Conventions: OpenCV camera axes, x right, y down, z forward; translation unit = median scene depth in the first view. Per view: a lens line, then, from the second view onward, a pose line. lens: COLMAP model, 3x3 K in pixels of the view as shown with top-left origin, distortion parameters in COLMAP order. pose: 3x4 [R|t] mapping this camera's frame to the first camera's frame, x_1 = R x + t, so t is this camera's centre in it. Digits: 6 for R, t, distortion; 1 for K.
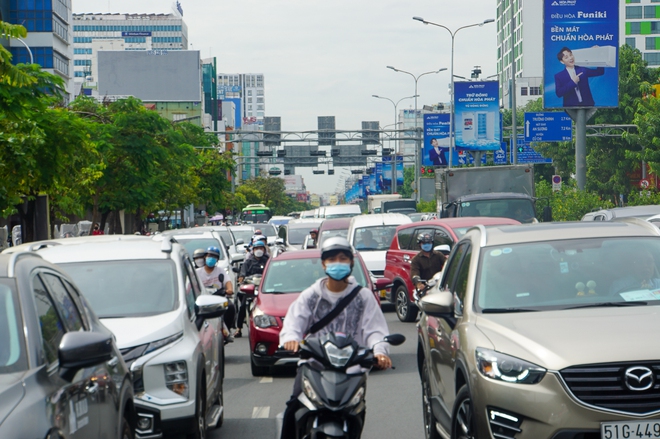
lens RADIAL K [[2012.2, 0, 330.0], [0, 2012.2, 219.6], [0, 0, 1]] dist [0.026114, 0.000000]
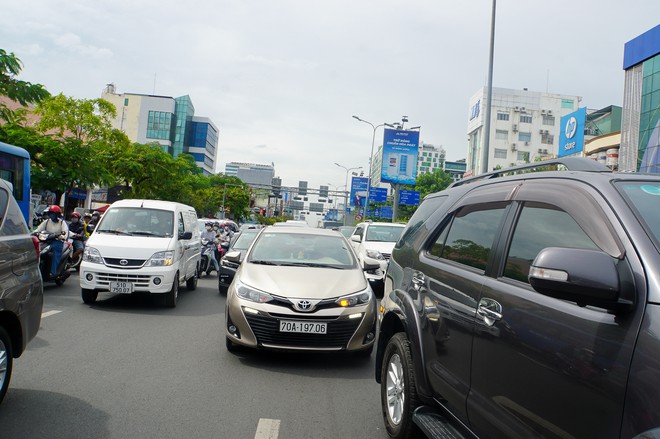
lens RADIAL K [[569.0, 0, 329.9], [0, 569.0, 218.8], [0, 0, 1]] dist [-0.000787, -0.000038]
pose [[0.994428, 0.102840, 0.023163, 0.015734], [-0.102118, 0.994306, -0.030456, 0.002214], [-0.026164, 0.027921, 0.999268, 0.416054]]
